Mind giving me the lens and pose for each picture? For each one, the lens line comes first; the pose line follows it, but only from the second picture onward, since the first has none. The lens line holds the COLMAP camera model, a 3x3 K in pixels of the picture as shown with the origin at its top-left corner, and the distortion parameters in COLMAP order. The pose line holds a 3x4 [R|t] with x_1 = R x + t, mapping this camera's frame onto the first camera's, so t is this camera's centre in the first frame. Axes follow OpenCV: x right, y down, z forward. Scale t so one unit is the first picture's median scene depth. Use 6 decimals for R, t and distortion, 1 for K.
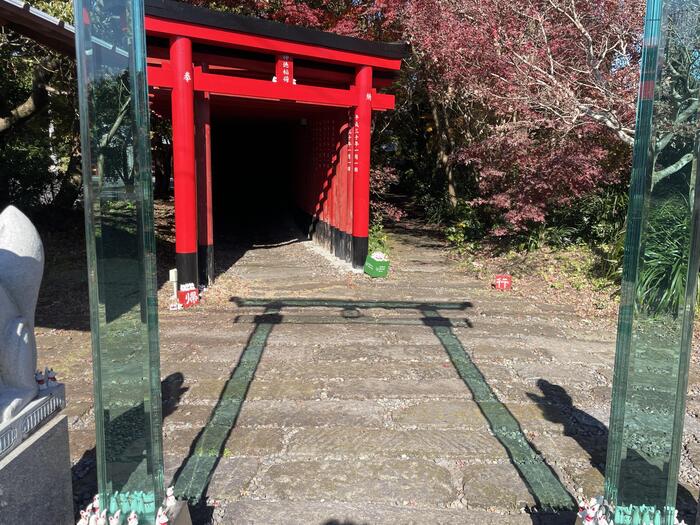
lens RADIAL K [[573.1, 0, 350.0], [0, 573.1, 262.5], [0, 0, 1]] dist [0.044324, -0.008701]
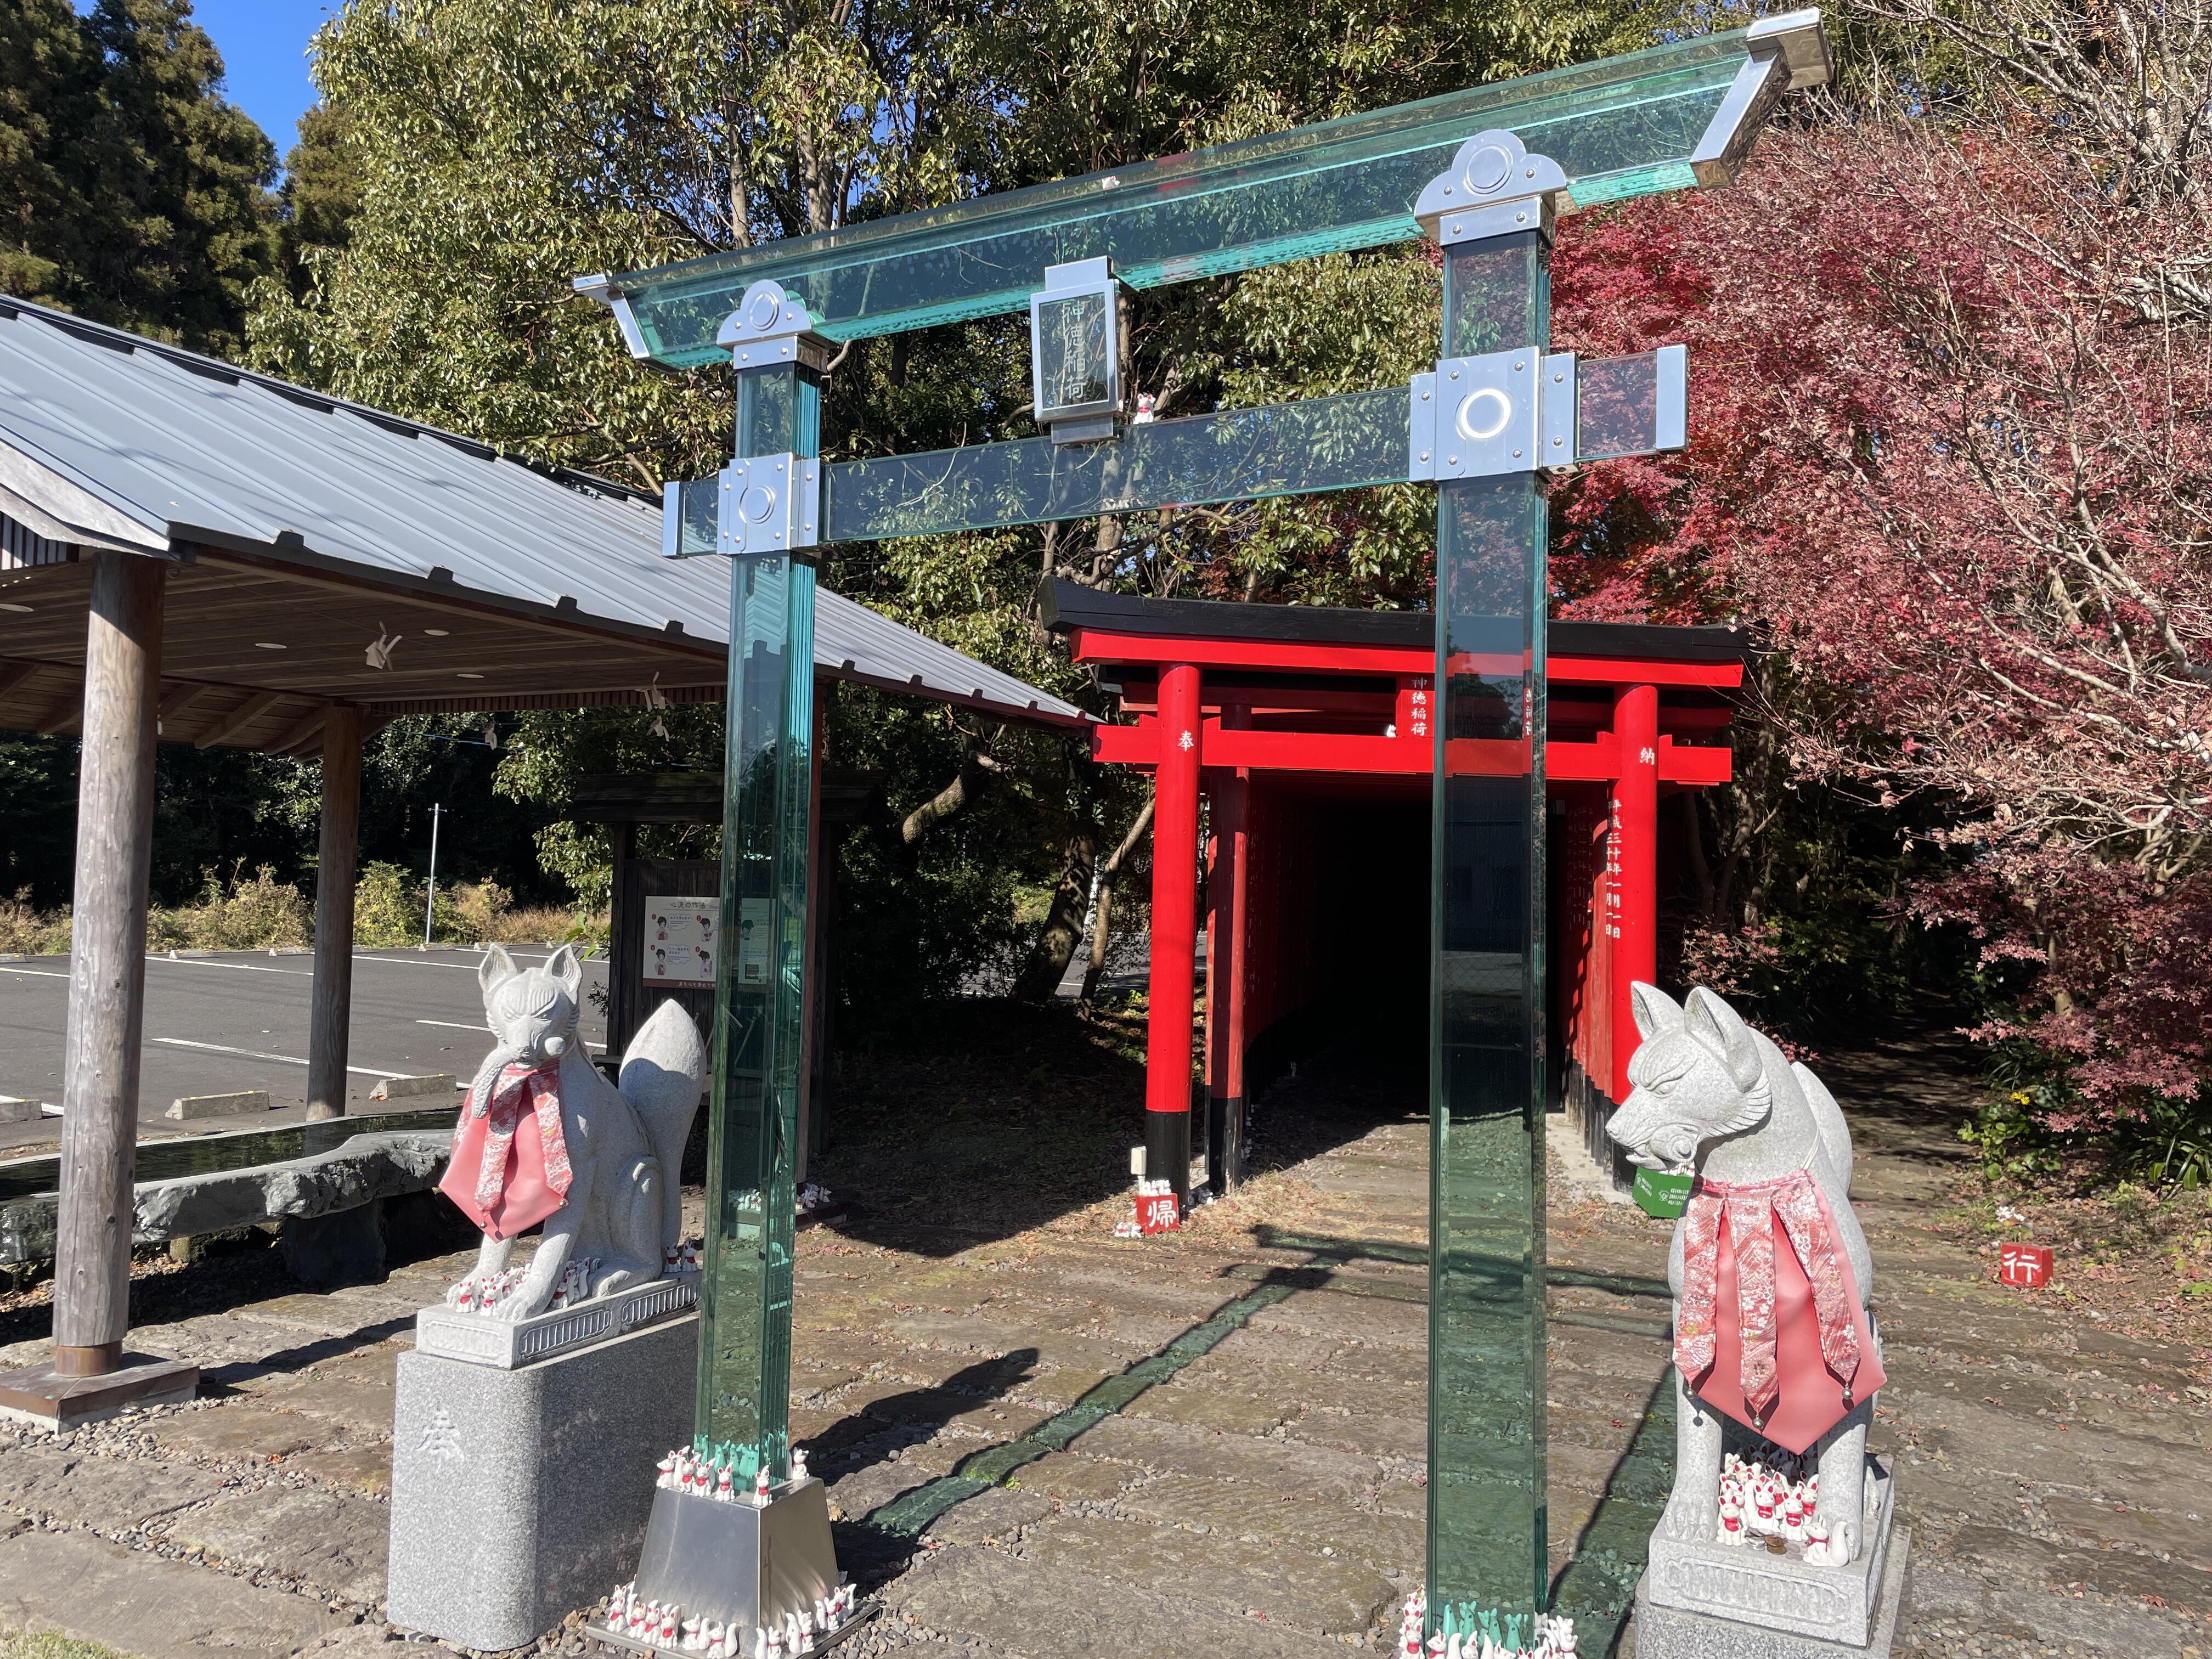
lens RADIAL K [[1547.8, 0, 1106.0], [0, 1547.8, 829.5], [0, 0, 1]] dist [0.077773, -0.101553]
pose [[0.901979, -0.010795, -0.431645, 0.189432], [-0.081747, 0.977338, -0.195263, 0.007880], [0.423970, 0.211409, 0.880656, -0.132894]]
